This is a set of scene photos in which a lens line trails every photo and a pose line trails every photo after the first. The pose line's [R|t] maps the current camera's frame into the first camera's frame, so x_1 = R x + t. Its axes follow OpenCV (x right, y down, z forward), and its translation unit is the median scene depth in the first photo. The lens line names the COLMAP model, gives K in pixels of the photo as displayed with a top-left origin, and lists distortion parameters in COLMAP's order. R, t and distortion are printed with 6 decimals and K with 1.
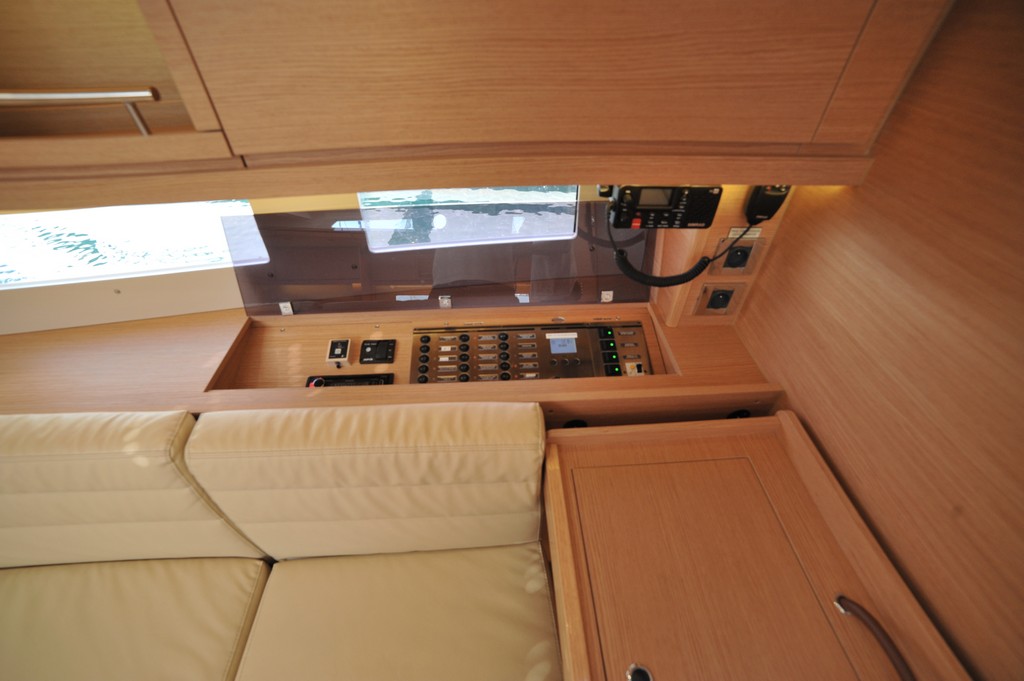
lens RADIAL K [[412.5, 0, 506.7], [0, 412.5, 345.4], [0, 0, 1]] dist [-0.099238, 0.031297]
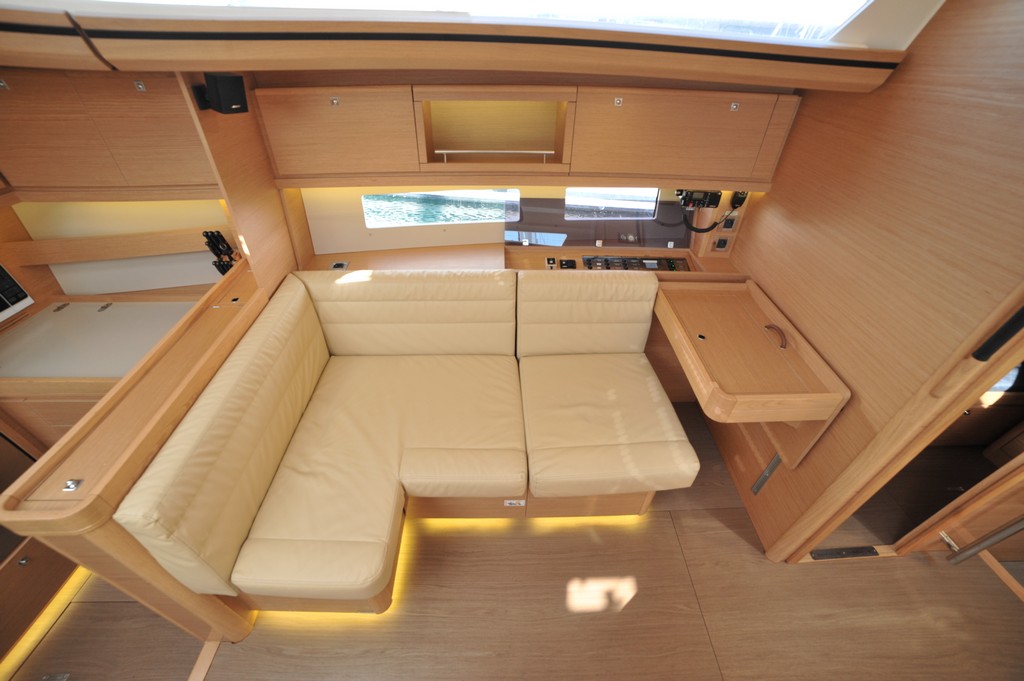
lens RADIAL K [[412.5, 0, 506.7], [0, 412.5, 345.4], [0, 0, 1]] dist [-0.099238, 0.031297]
pose [[0.999500, 0.031386, -0.003832, -0.813797], [-0.031587, 0.996579, -0.076376, 0.818891], [0.001421, 0.076459, 0.997072, -1.497298]]
